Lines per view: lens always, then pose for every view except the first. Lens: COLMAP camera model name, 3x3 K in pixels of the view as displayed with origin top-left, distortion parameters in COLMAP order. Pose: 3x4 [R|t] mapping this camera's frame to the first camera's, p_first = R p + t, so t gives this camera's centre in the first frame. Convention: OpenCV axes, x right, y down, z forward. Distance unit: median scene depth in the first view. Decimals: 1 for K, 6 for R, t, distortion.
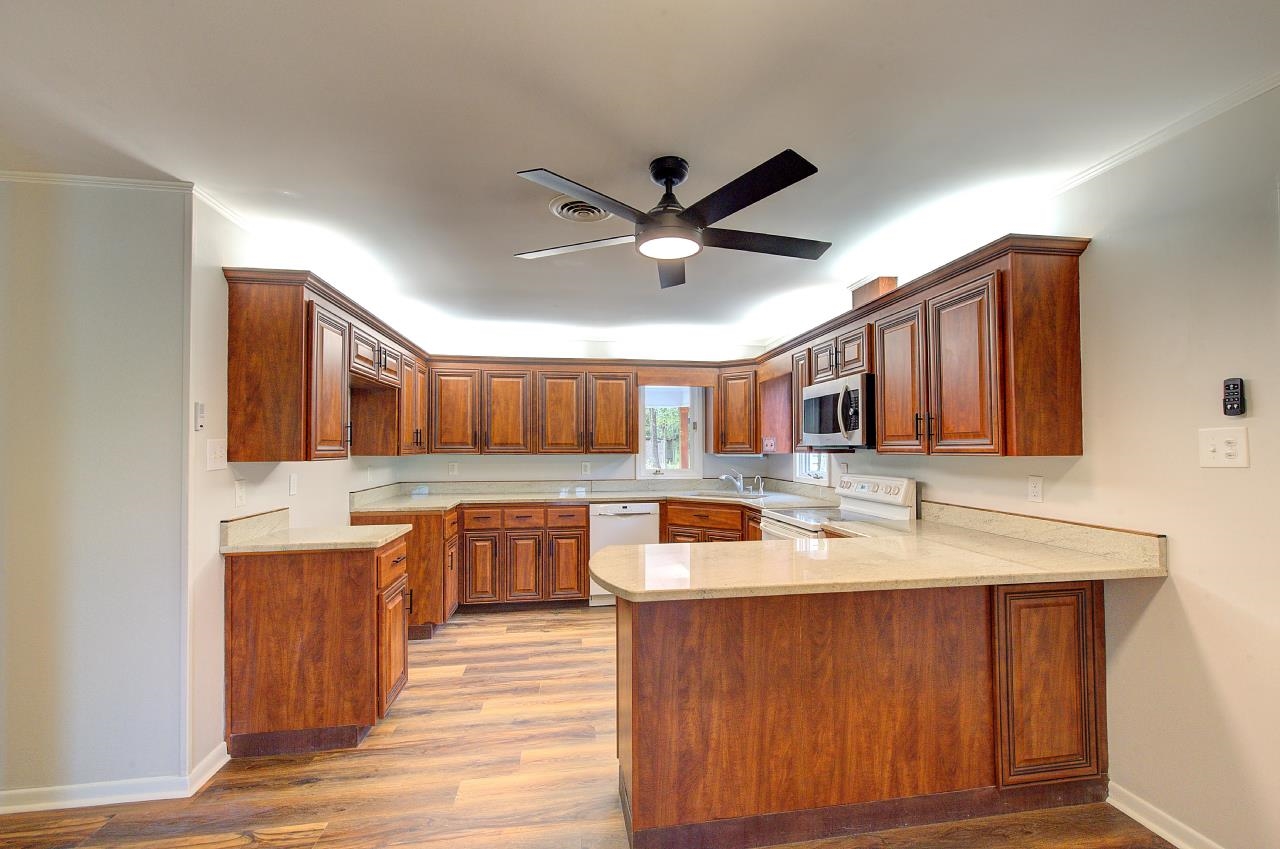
lens RADIAL K [[545.0, 0, 646.2], [0, 545.0, 431.3], [0, 0, 1]] dist [0.001346, 0.002140]
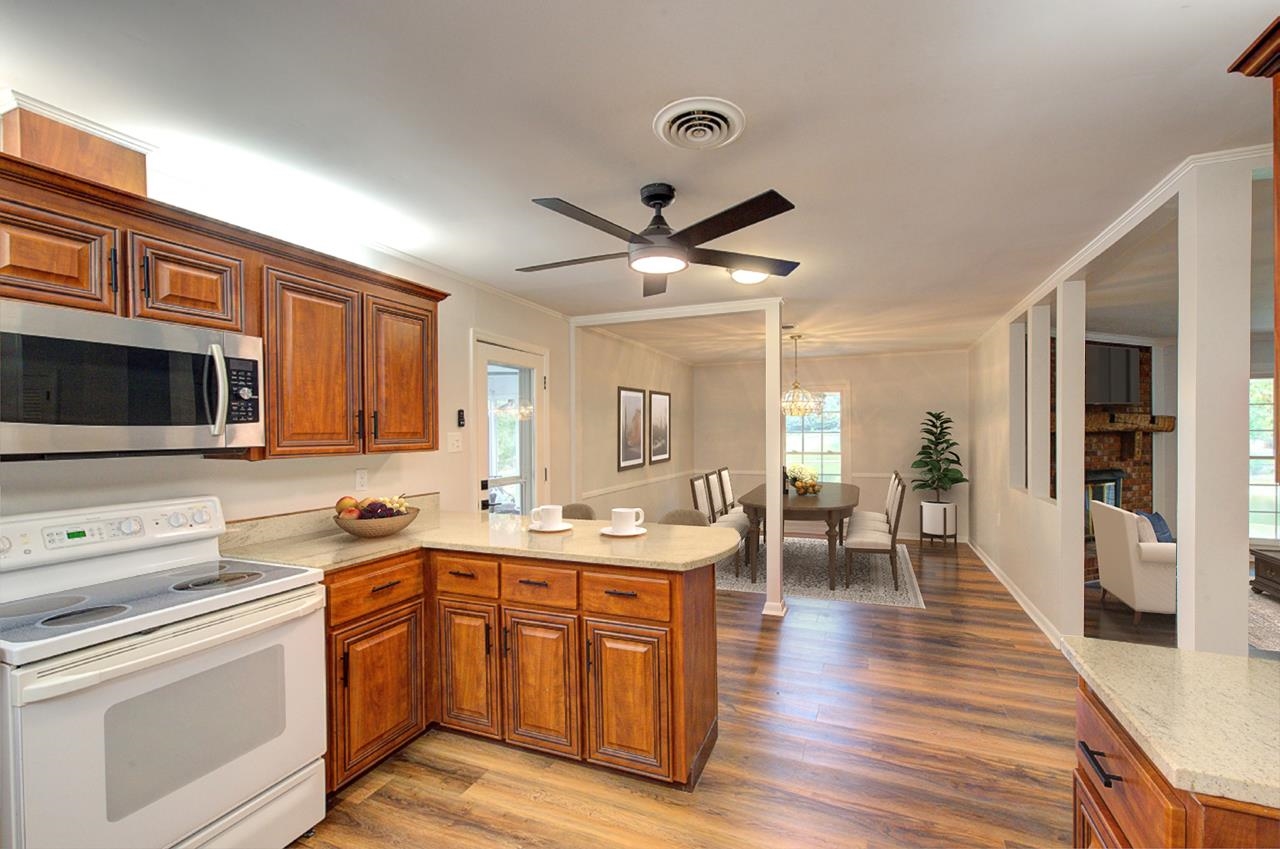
lens RADIAL K [[545.0, 0, 636.2], [0, 545.0, 424.6], [0, 0, 1]] dist [0.001346, 0.002140]
pose [[-0.836507, 0.014178, 0.547772, -0.279656], [-0.007640, 0.999266, -0.037531, 0.015746], [-0.547902, -0.035580, -0.835785, 1.046696]]
